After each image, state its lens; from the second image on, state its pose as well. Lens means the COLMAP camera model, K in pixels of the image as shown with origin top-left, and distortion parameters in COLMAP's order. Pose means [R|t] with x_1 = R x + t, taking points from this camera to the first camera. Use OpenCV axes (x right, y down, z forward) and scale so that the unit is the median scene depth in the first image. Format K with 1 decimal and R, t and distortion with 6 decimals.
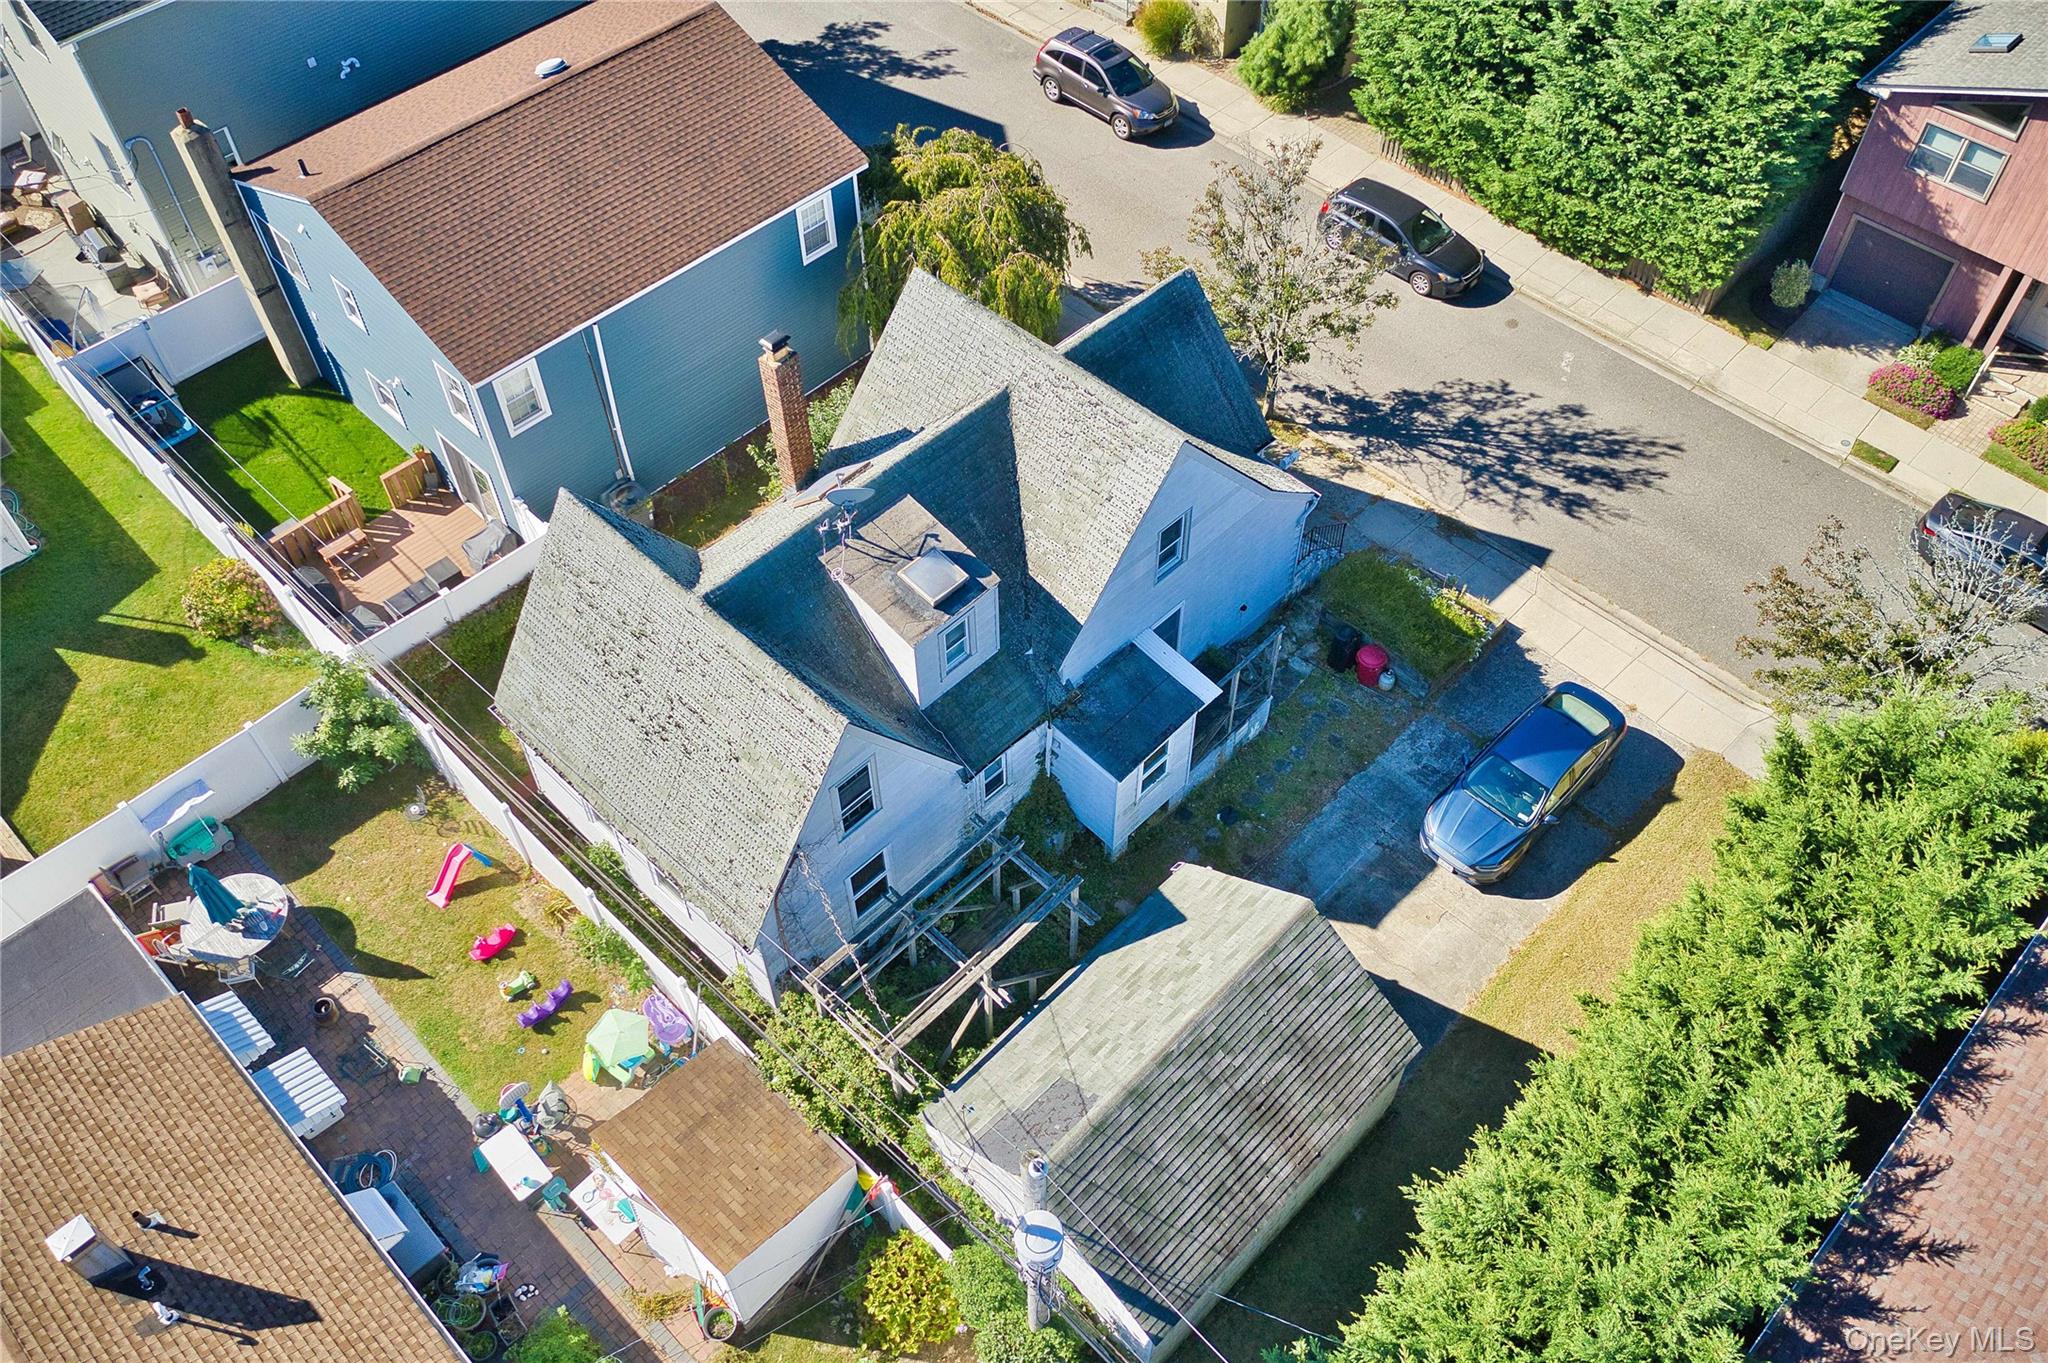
lens RADIAL K [[1647.7, 0, 1025.3], [0, 1647.7, 688.1], [0, 0, 1]] dist [0.025292, -0.065017]
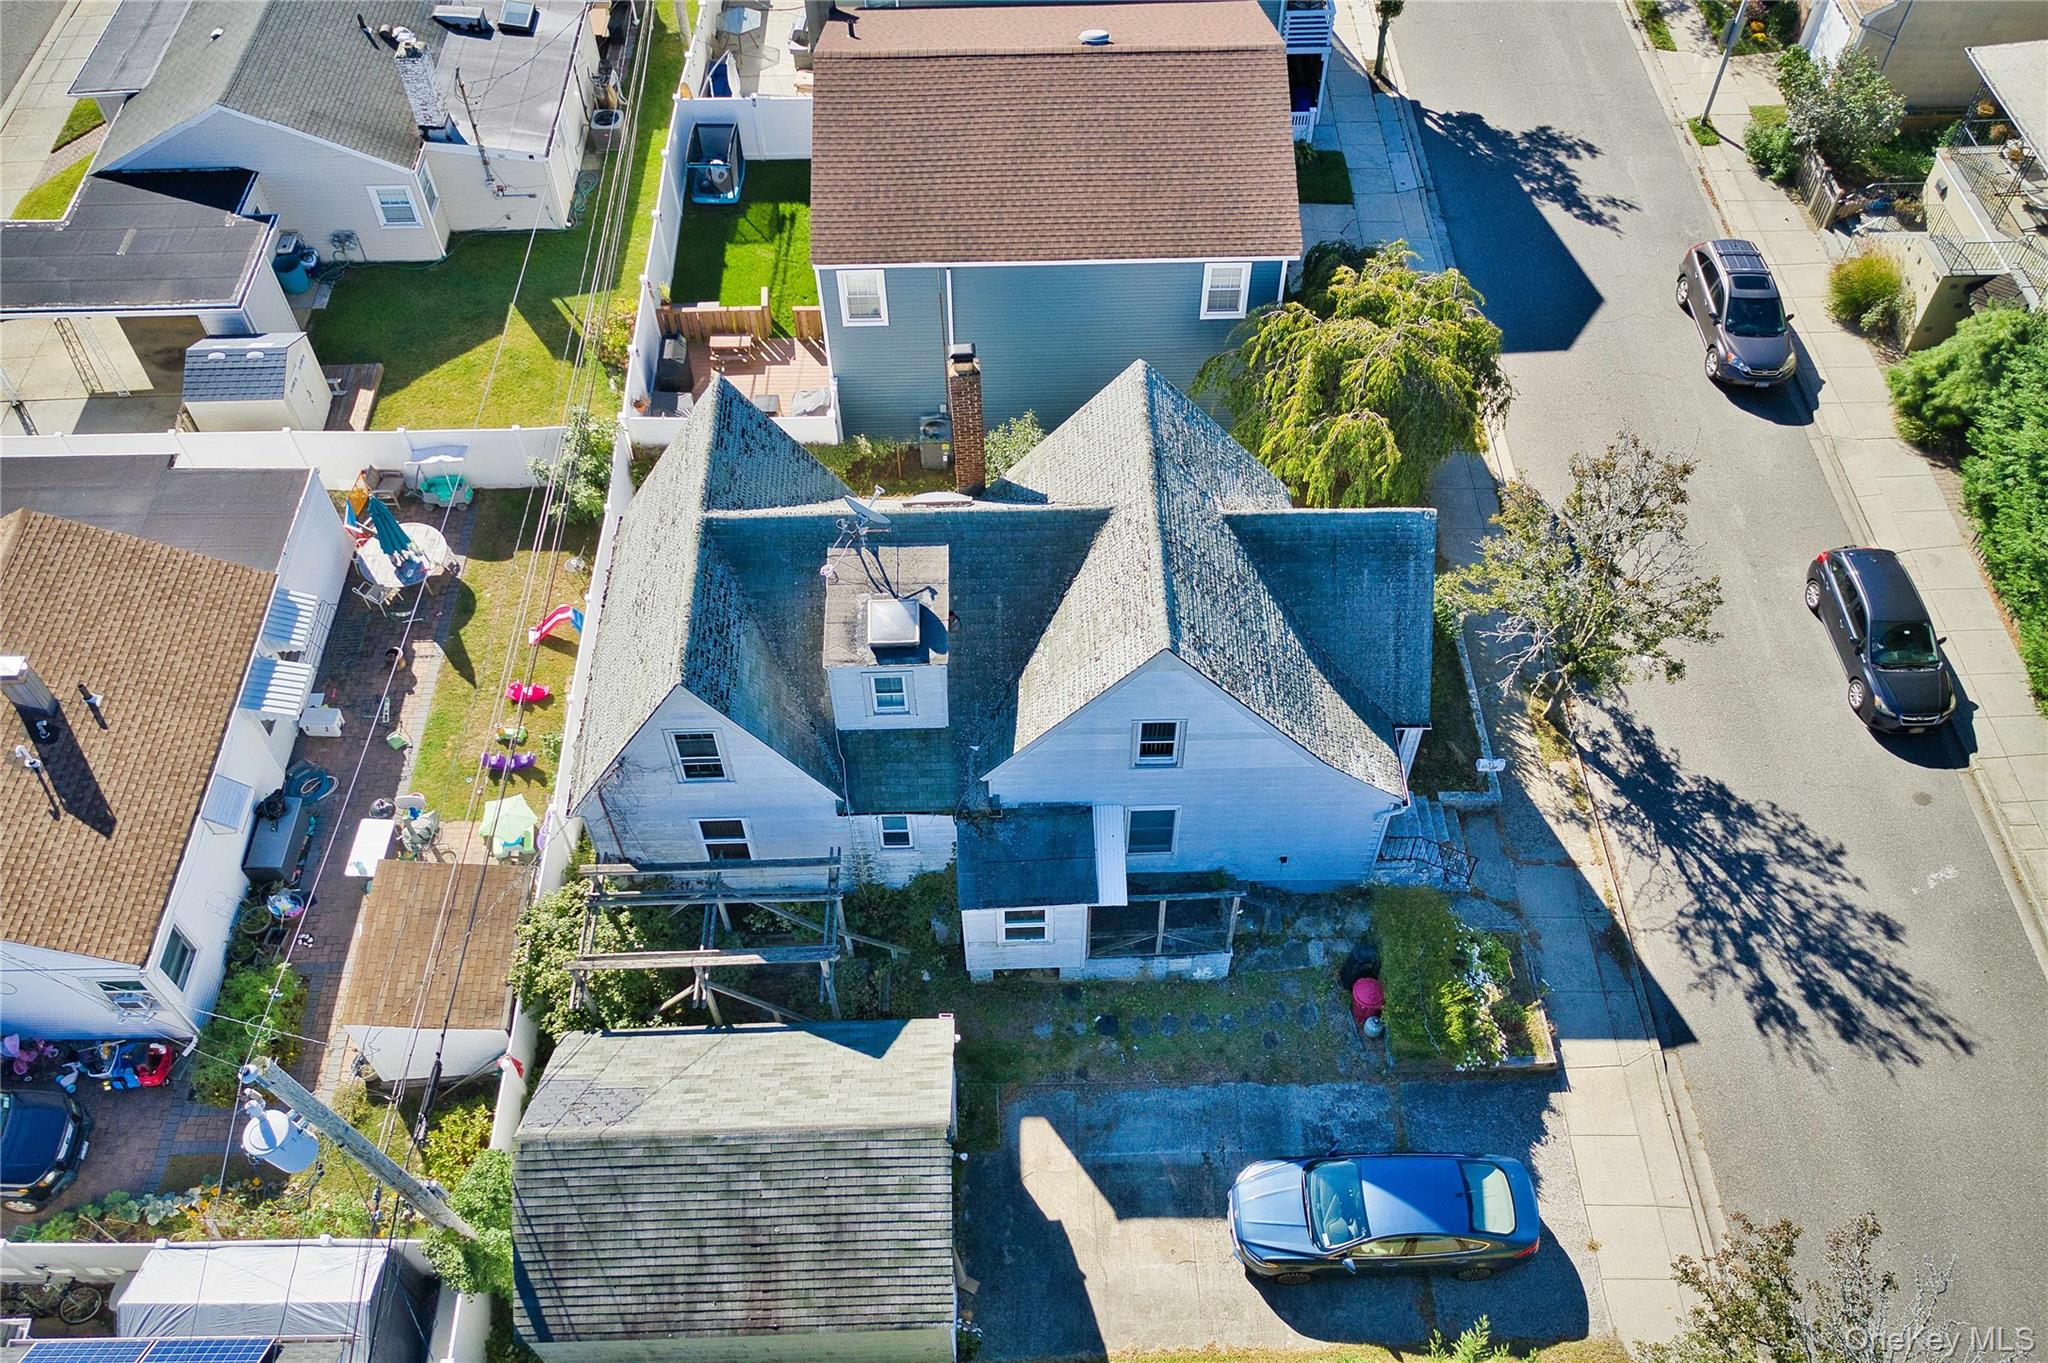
lens RADIAL K [[1646.0, 0, 1022.7], [0, 1646.0, 689.7], [0, 0, 1]] dist [0.036871, -0.064221]
pose [[0.716973, 0.553560, -0.423699, 0.318688], [-0.544289, 0.824286, 0.155892, -0.166164], [0.435545, 0.118844, 0.892287, 0.105419]]
